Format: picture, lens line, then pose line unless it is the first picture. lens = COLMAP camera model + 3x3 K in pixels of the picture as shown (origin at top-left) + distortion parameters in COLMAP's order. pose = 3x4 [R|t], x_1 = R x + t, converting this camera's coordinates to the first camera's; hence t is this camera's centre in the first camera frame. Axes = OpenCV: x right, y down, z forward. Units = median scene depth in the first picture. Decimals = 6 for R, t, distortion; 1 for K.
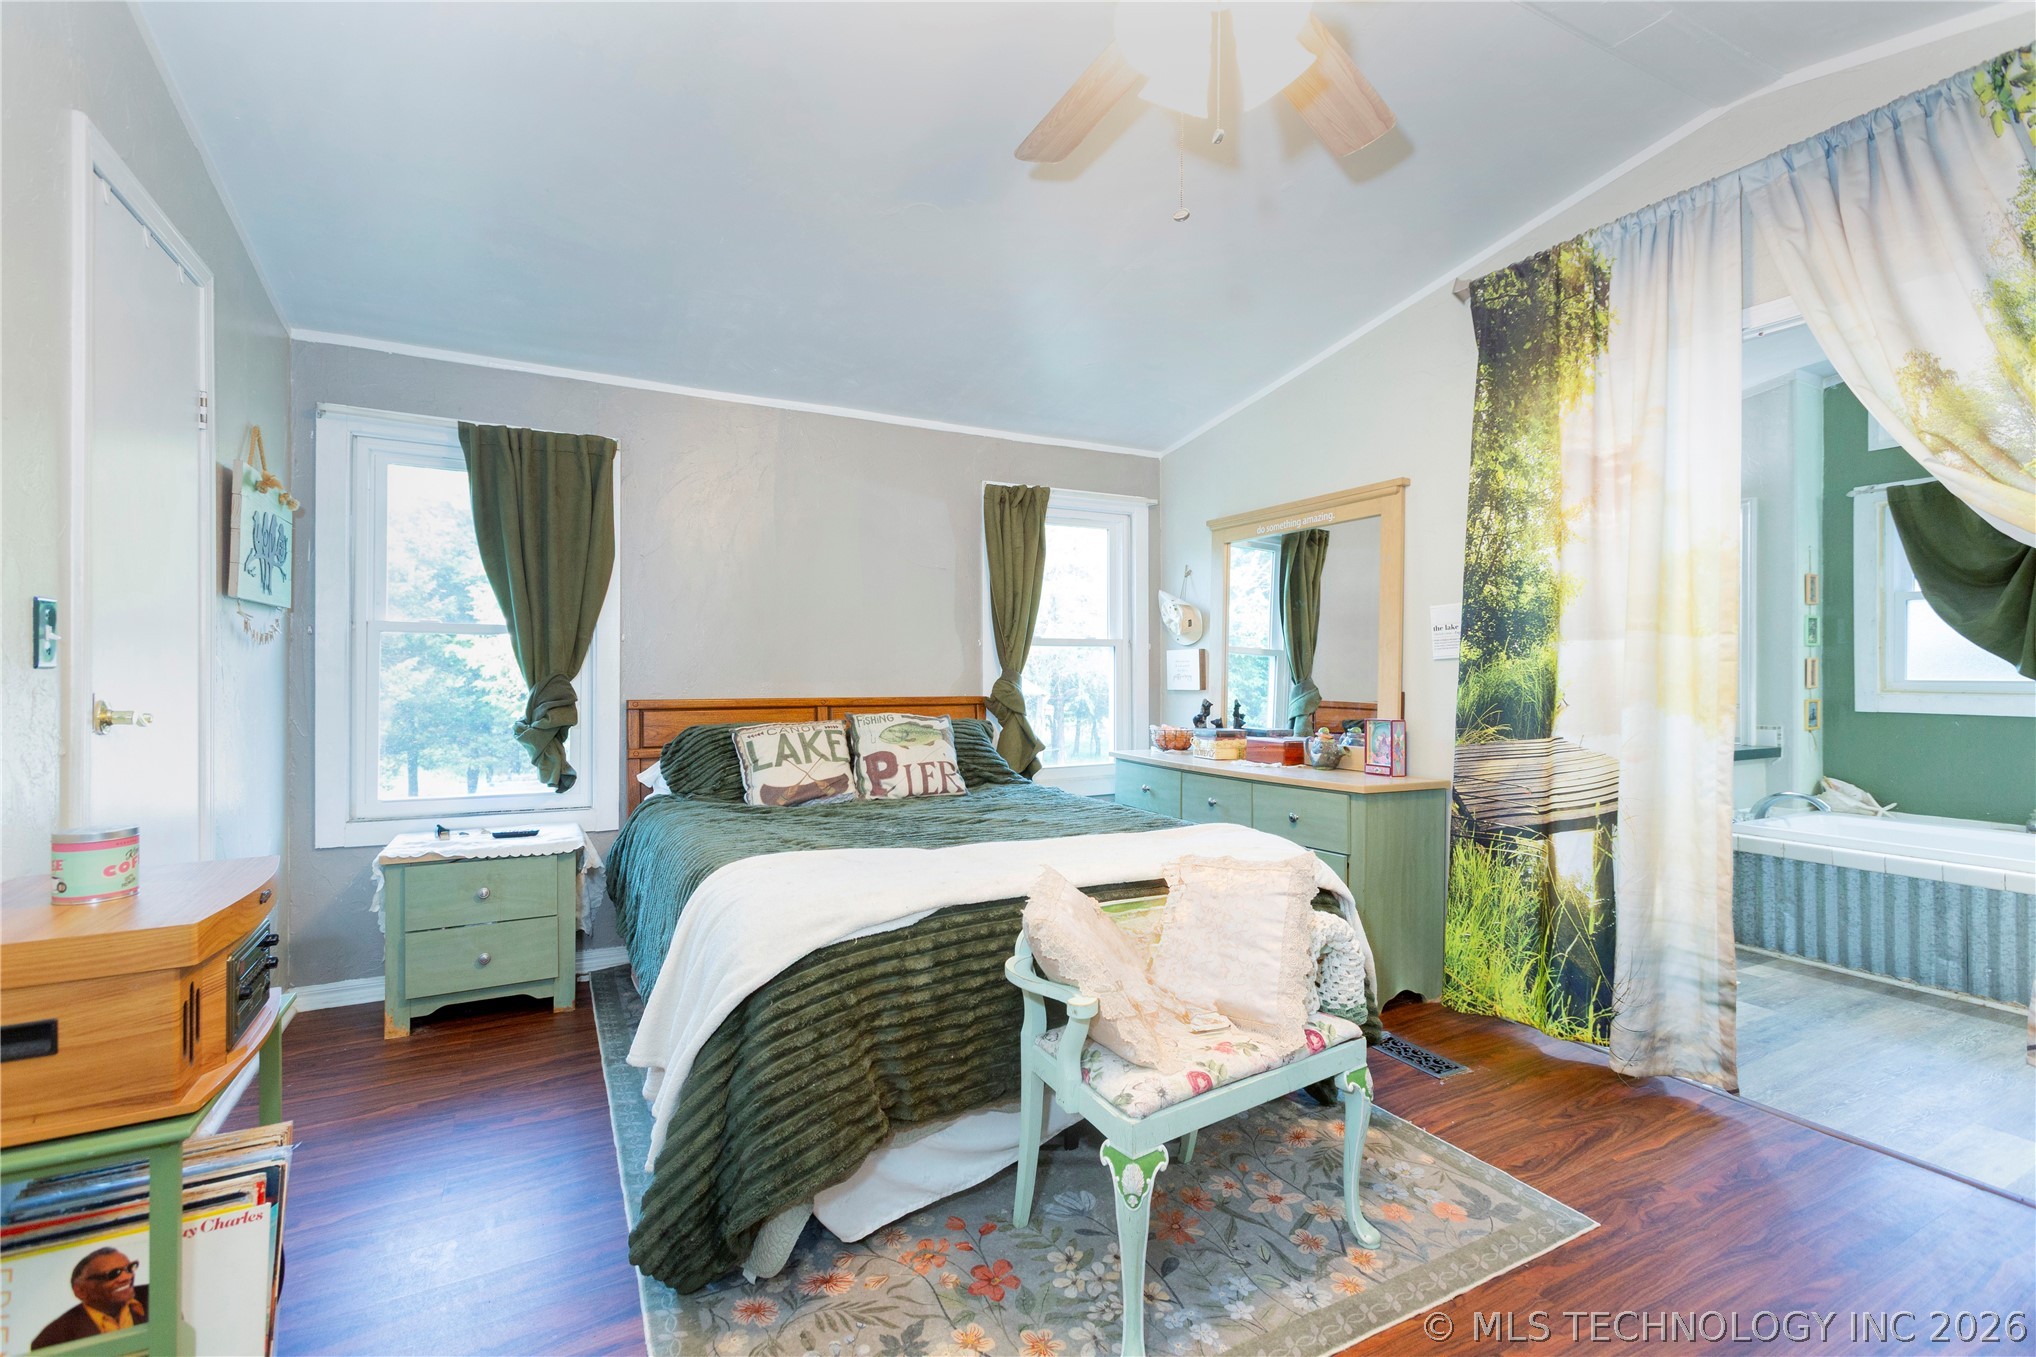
lens RADIAL K [[904.2, 0, 1018.4], [0, 904.2, 672.0], [0, 0, 1]] dist [-0.000126, 0.004500]
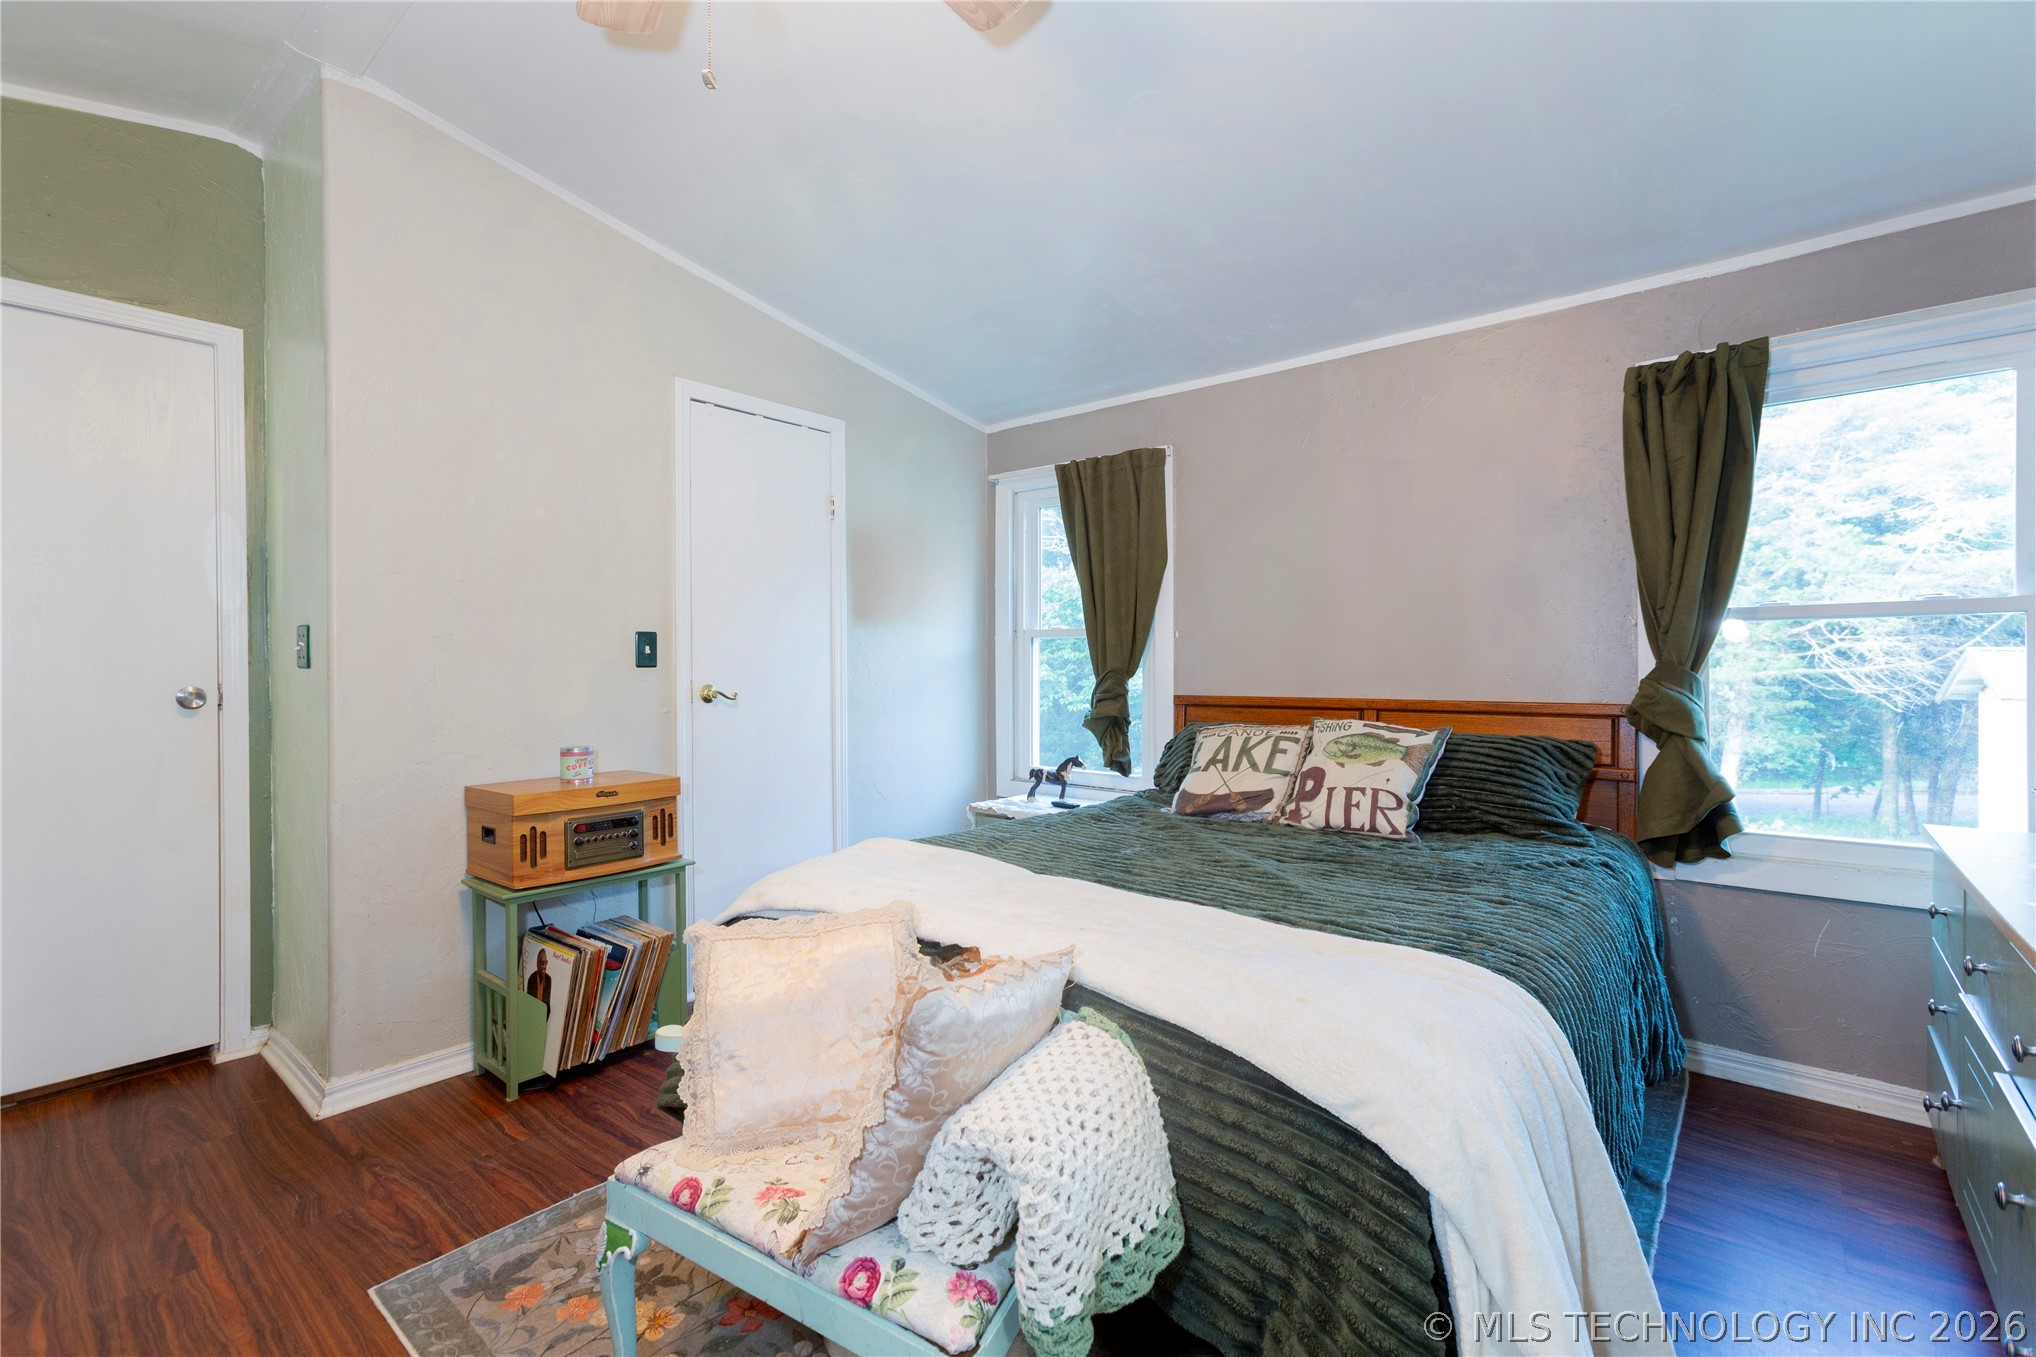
lens RADIAL K [[903.4, 0, 1016.6], [0, 903.4, 671.0], [0, 0, 1]] dist [-0.010376, 0.014371]
pose [[0.383011, -0.000271, -0.923744, 0.791266], [0.000493, 1.000000, -0.000089, 0.006076], [0.923744, -0.000421, 0.383011, 0.751647]]
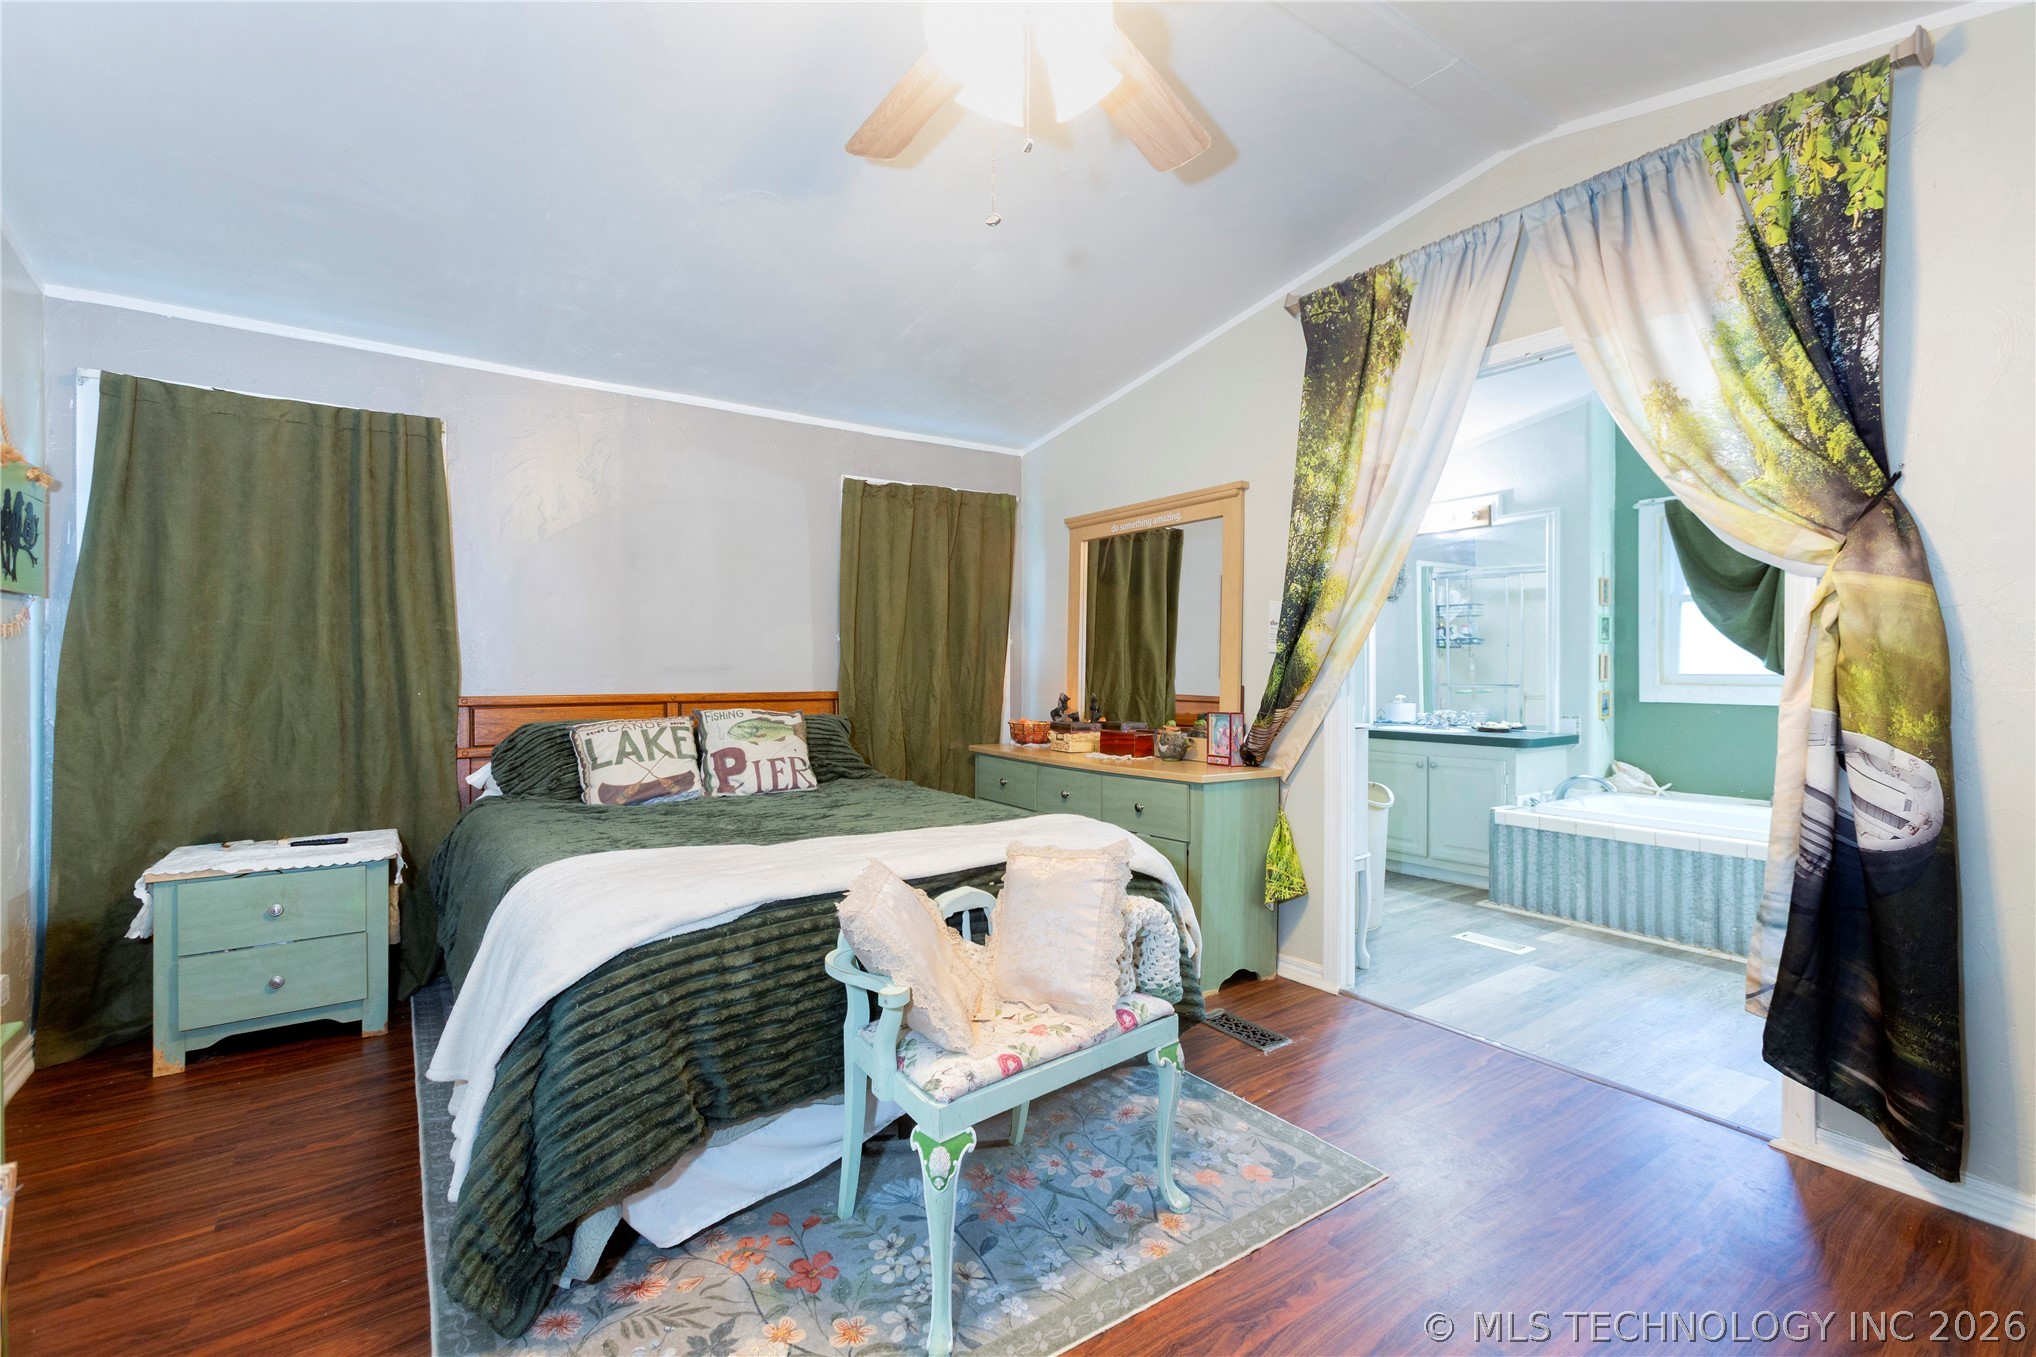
lens RADIAL K [[903.4, 0, 1016.6], [0, 903.4, 671.0], [0, 0, 1]] dist [-0.010376, 0.014371]
pose [[0.992793, -0.001183, 0.119836, 0.066747], [0.000668, 0.999990, 0.004332, 0.001129], [-0.119840, -0.004221, 0.992784, -0.014419]]
